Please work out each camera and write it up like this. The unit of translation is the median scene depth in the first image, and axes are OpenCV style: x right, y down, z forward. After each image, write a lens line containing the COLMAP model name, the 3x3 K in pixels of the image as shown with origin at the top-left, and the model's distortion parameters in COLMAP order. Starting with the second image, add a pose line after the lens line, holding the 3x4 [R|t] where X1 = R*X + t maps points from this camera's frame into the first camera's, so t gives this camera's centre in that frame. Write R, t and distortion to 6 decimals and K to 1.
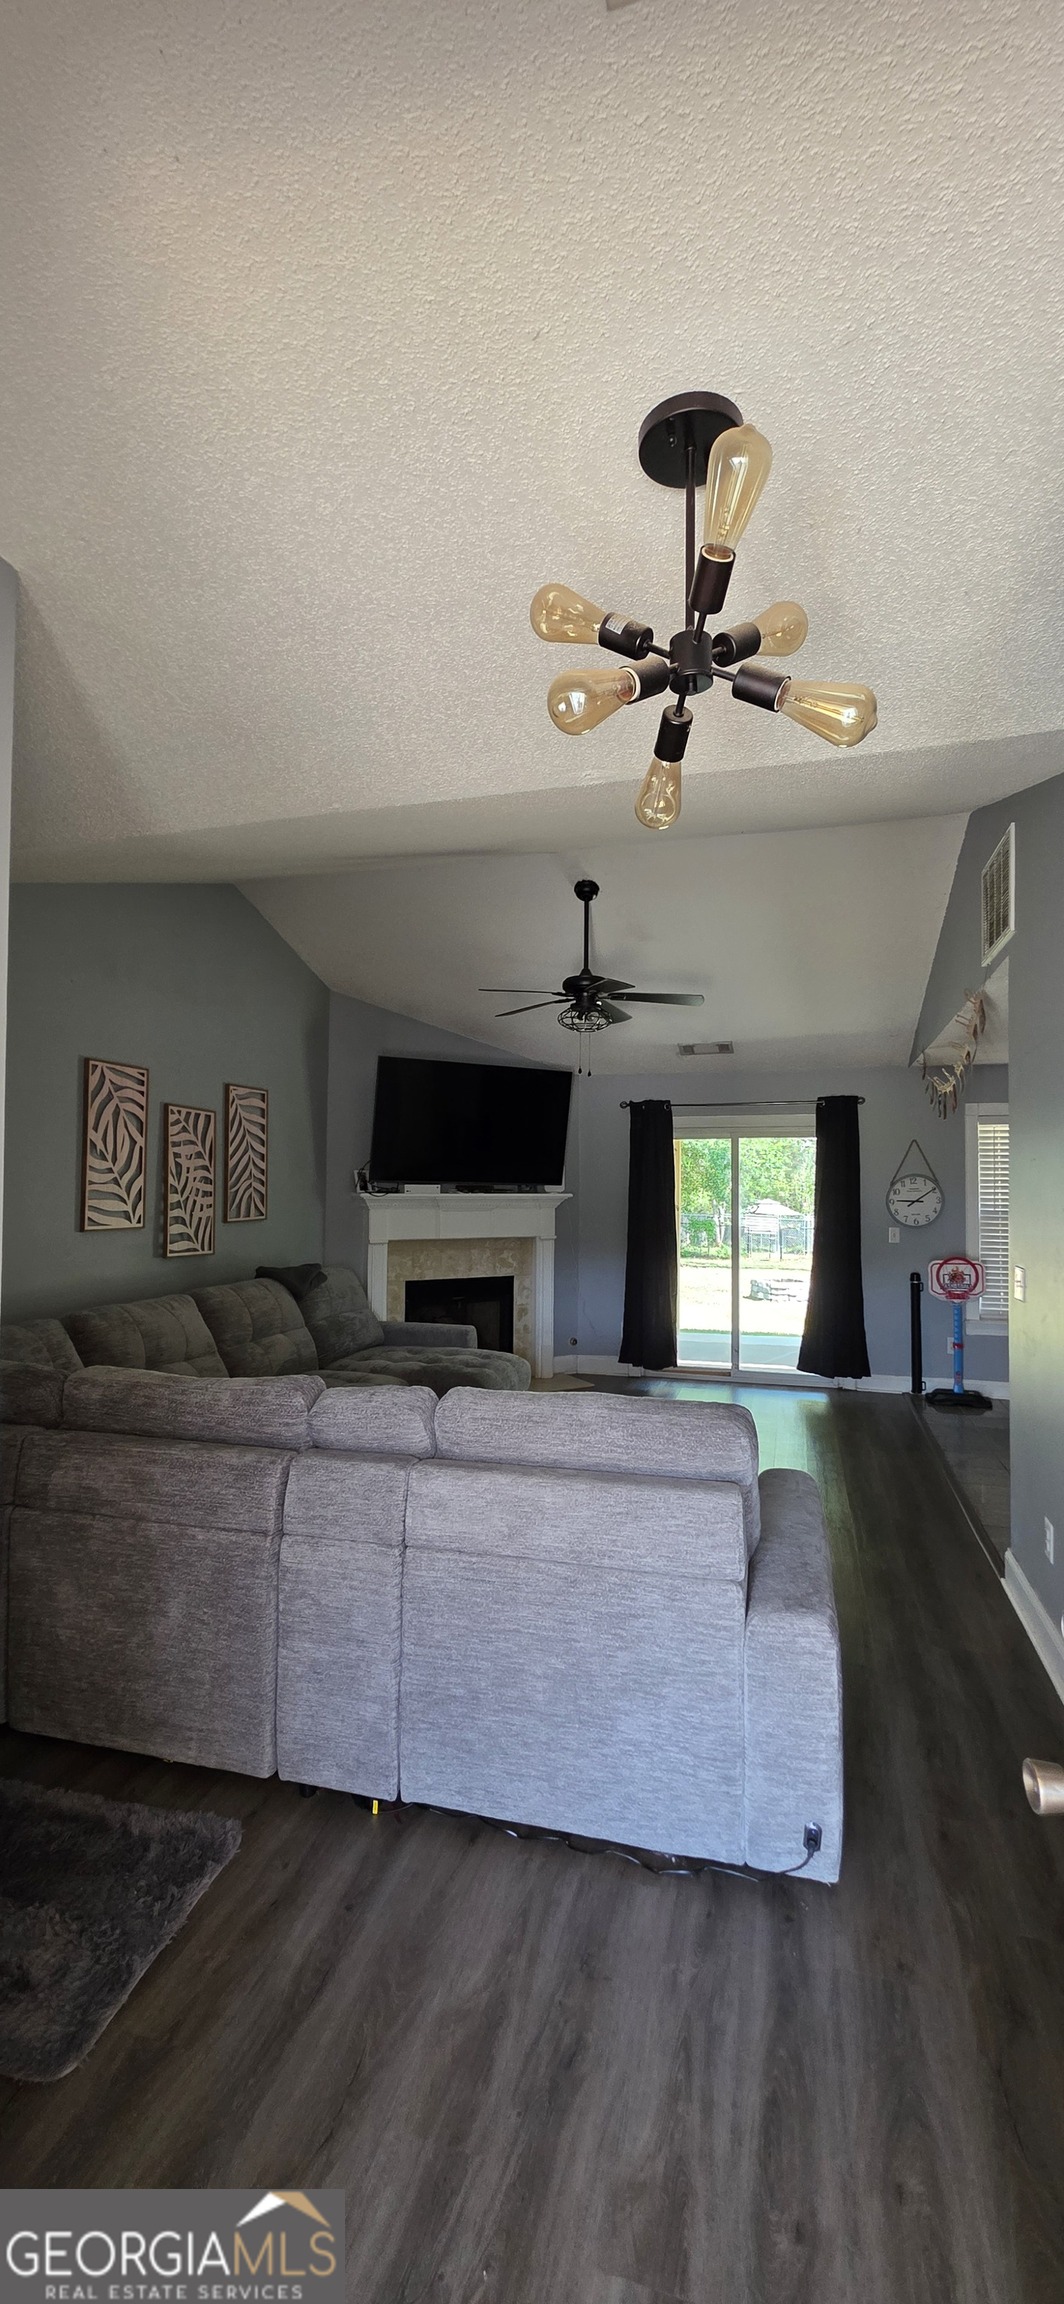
lens RADIAL K [[920.8, 0, 537.6], [0, 920.8, 1152.7], [0, 0, 1]] dist [-0.003452, 0.000877]
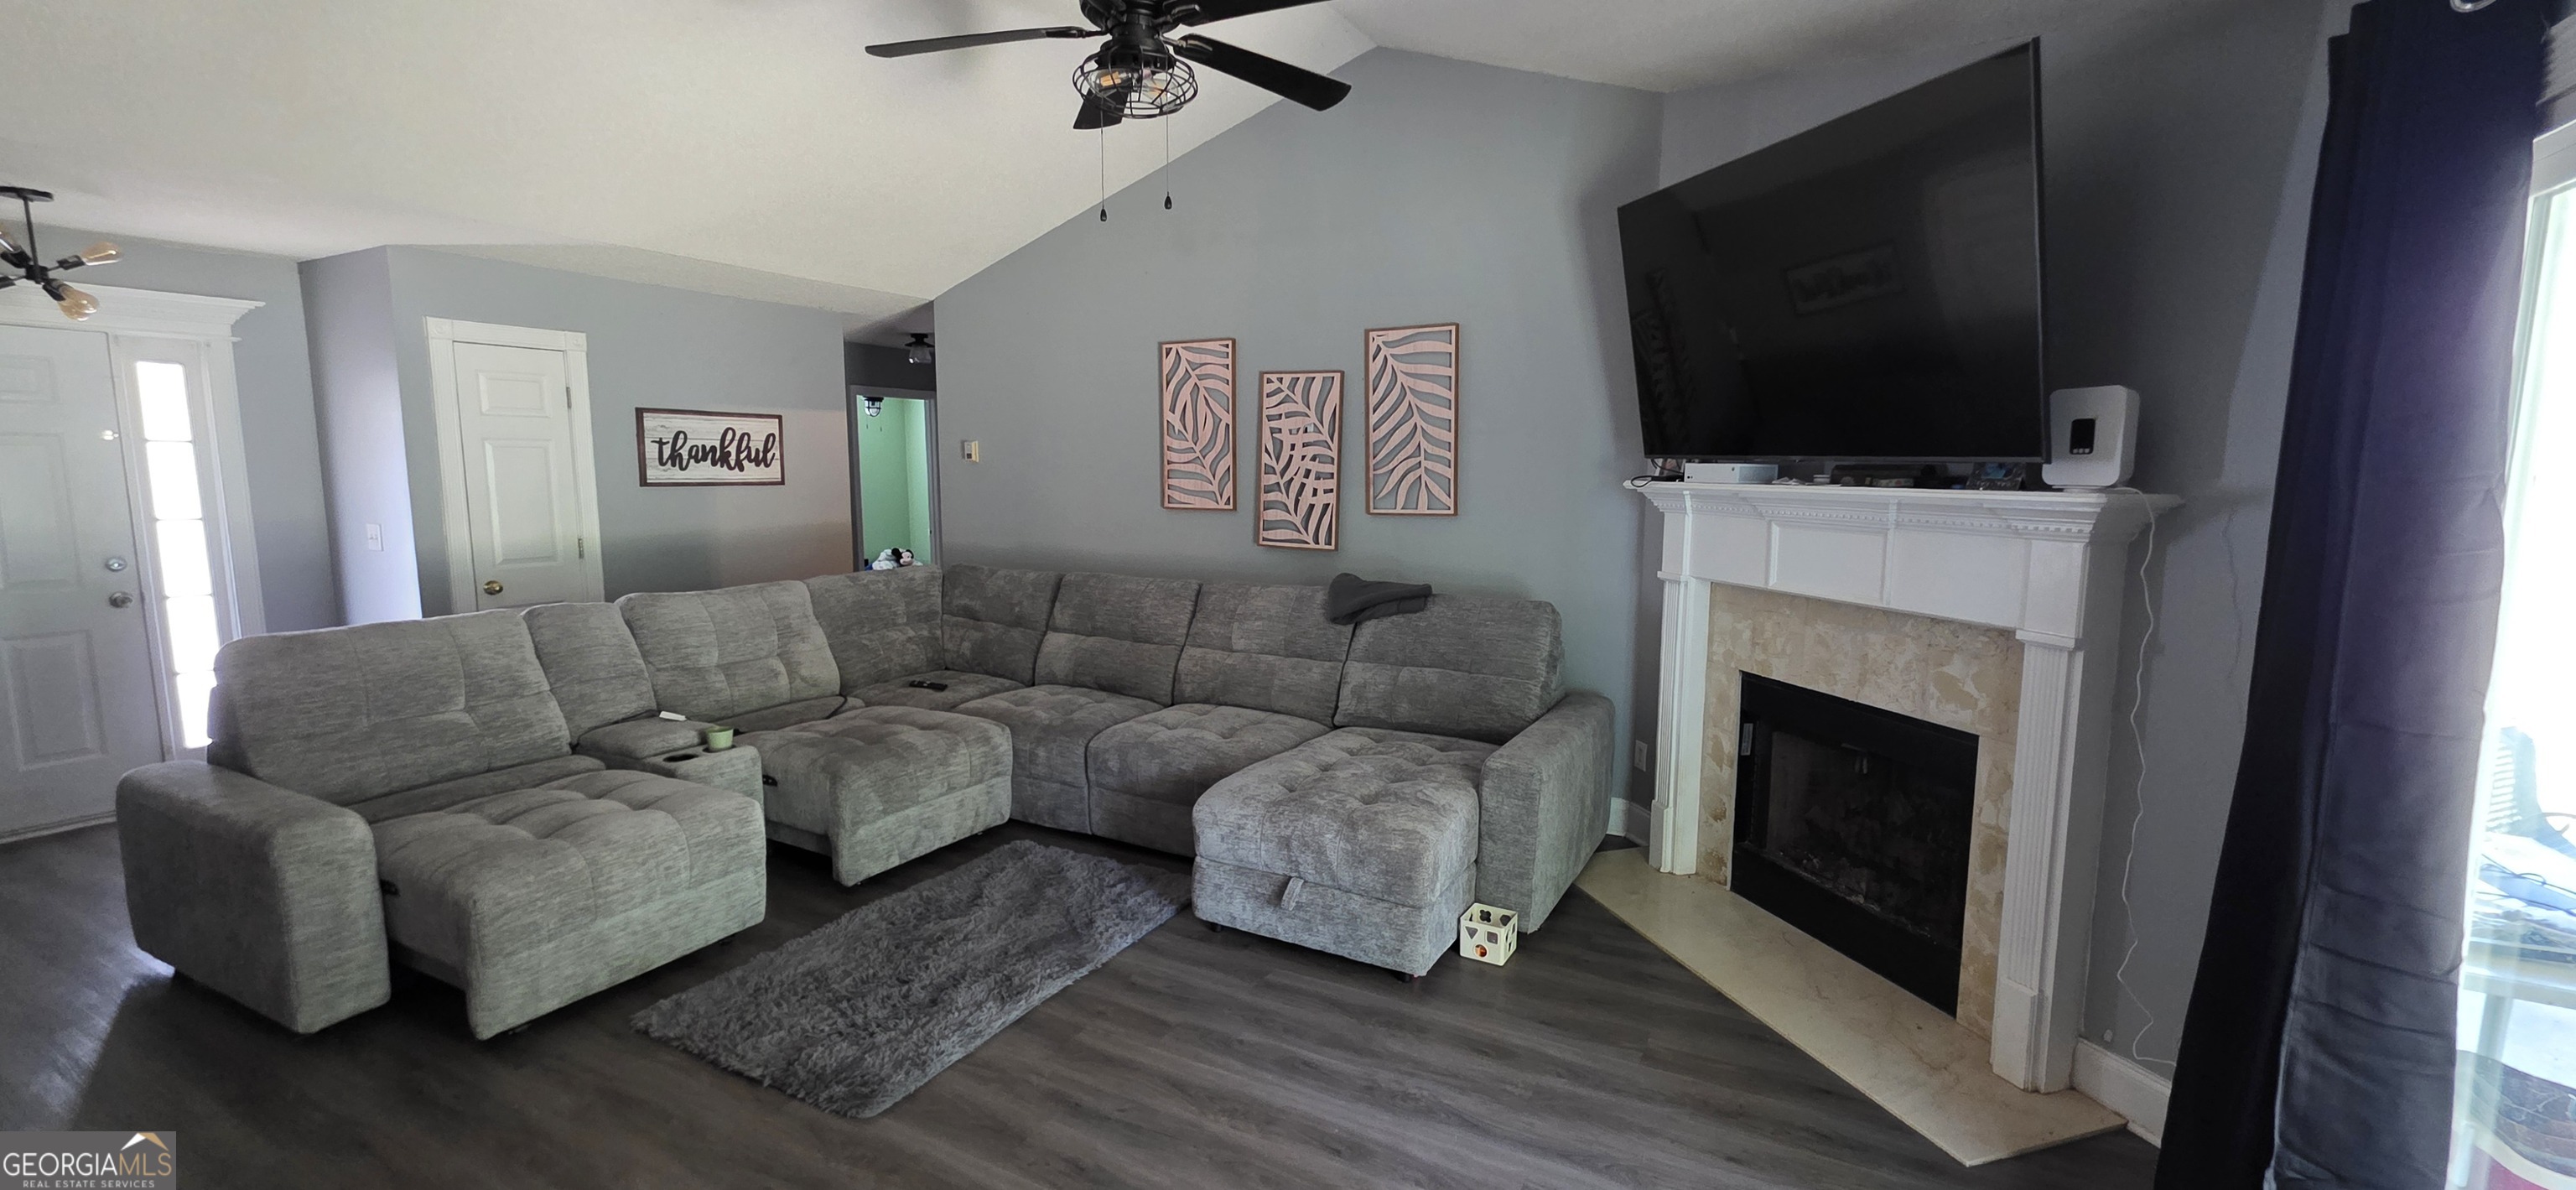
lens RADIAL K [[1029.6, 0, 1307.0], [0, 1029.6, 589.0], [0, 0, 1]] dist [-0.003452, 0.000877]
pose [[-0.215816, 0.110269, -0.970188, 0.548137], [0.029739, 0.993884, 0.106347, 0.047792], [0.975981, -0.005901, -0.217776, 1.200362]]
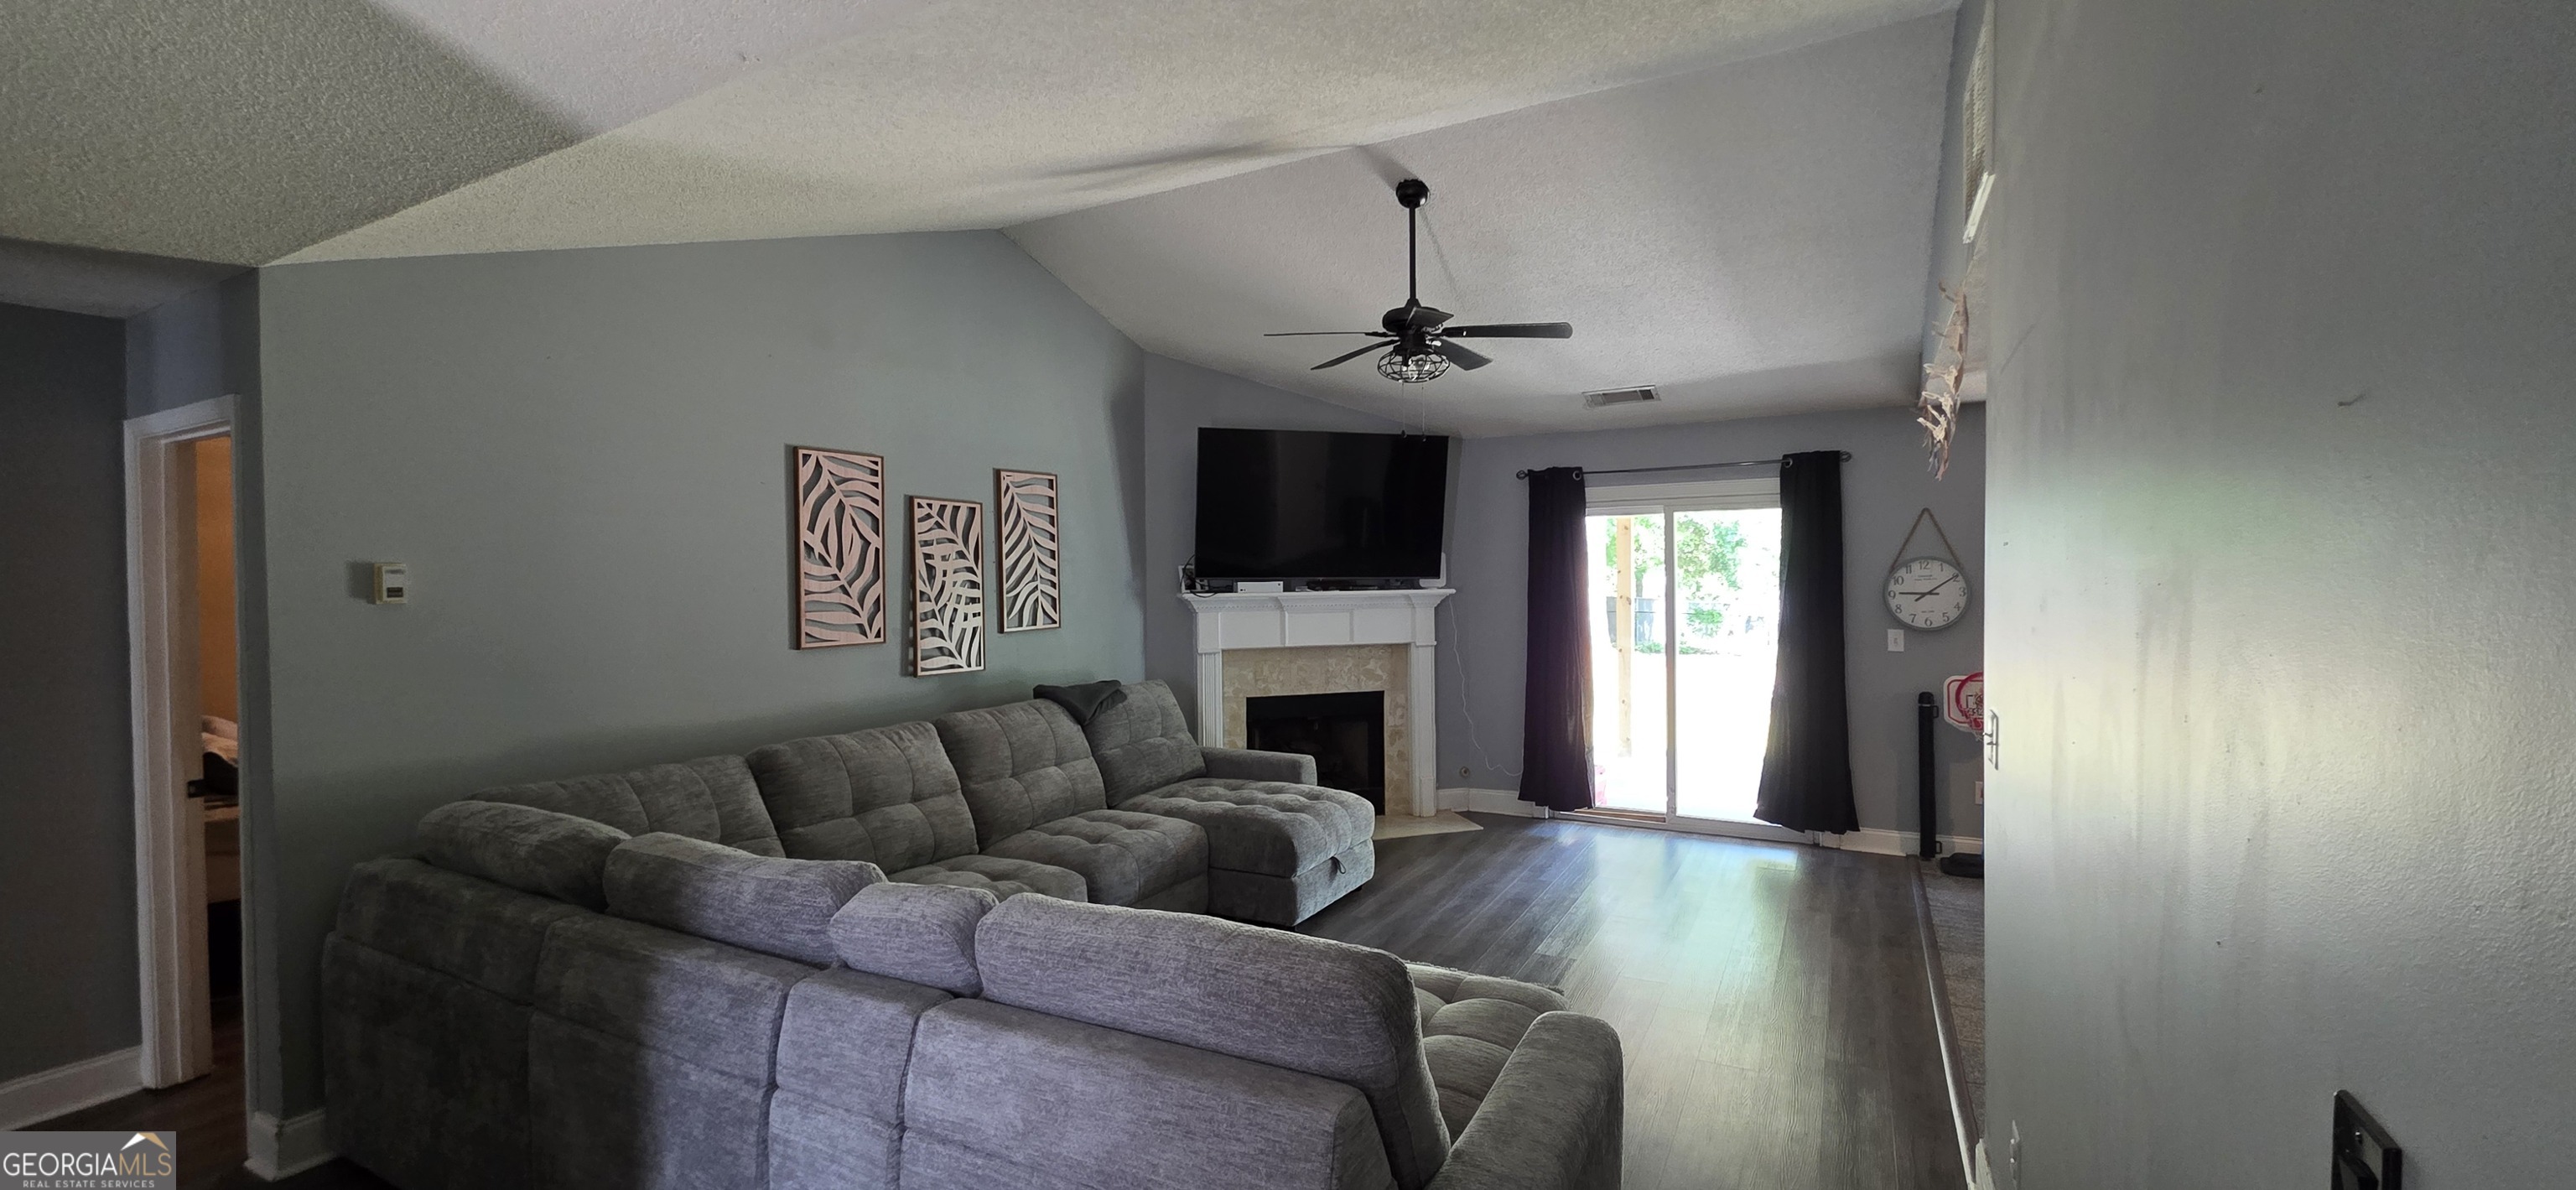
lens RADIAL K [[1029.6, 0, 1294.1], [0, 1029.6, 583.8], [0, 0, 1]] dist [-0.003452, 0.000877]
pose [[0.974743, -0.015592, -0.222785, 0.144291], [0.026353, 0.998621, 0.045413, -0.005881], [0.221770, -0.050137, 0.973809, 0.142757]]
